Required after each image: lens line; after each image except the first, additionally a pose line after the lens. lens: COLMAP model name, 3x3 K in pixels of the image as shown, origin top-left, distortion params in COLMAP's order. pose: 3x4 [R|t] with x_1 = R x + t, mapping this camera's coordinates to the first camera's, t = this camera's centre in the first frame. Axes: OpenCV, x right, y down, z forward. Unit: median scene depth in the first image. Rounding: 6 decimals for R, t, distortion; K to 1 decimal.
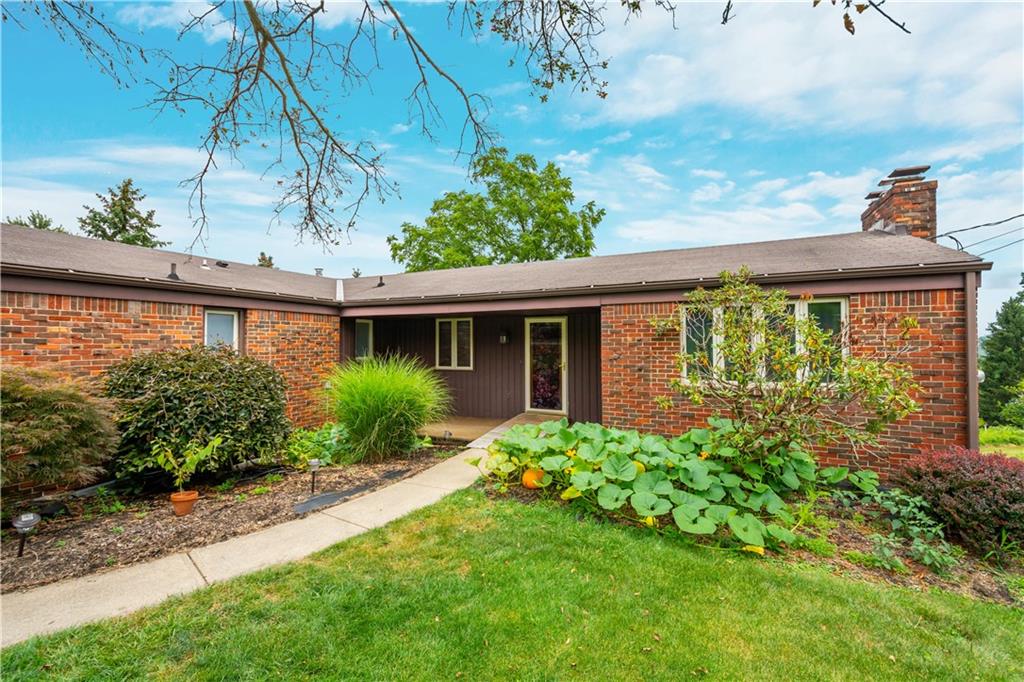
lens RADIAL K [[449.0, 0, 508.2], [0, 449.0, 335.2], [0, 0, 1]] dist [0.010034, 0.000191]
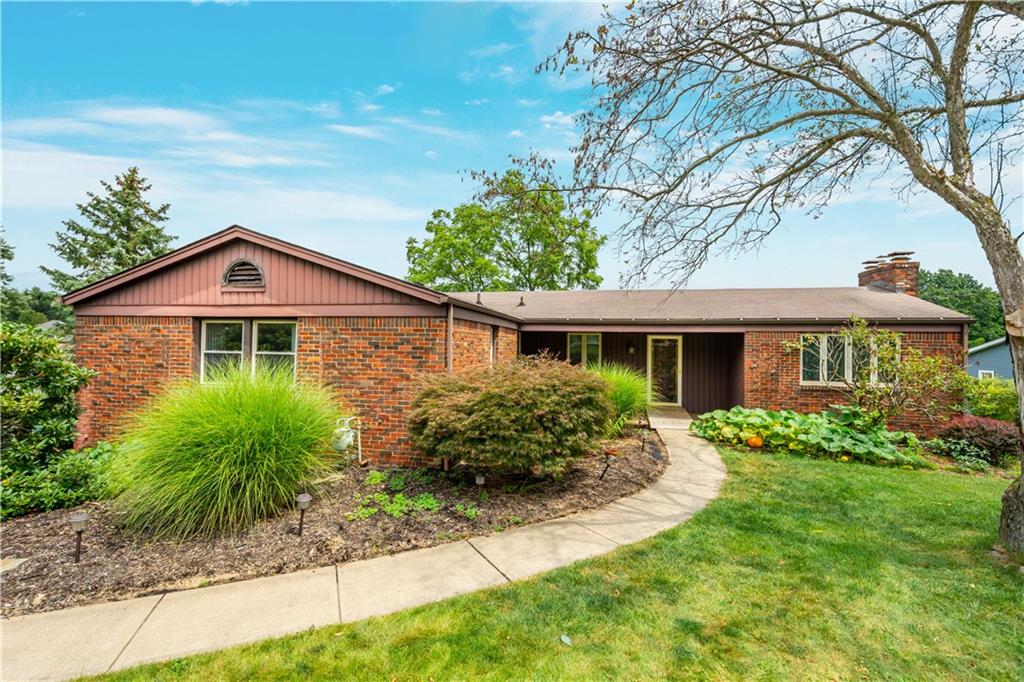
lens RADIAL K [[449.0, 0, 508.2], [0, 449.0, 335.2], [0, 0, 1]] dist [0.010034, 0.000191]
pose [[0.973377, 0.019472, 0.228381, -0.698160], [-0.020323, 0.999793, 0.001377, -0.031634], [-0.228306, -0.005982, 0.973571, -0.220741]]
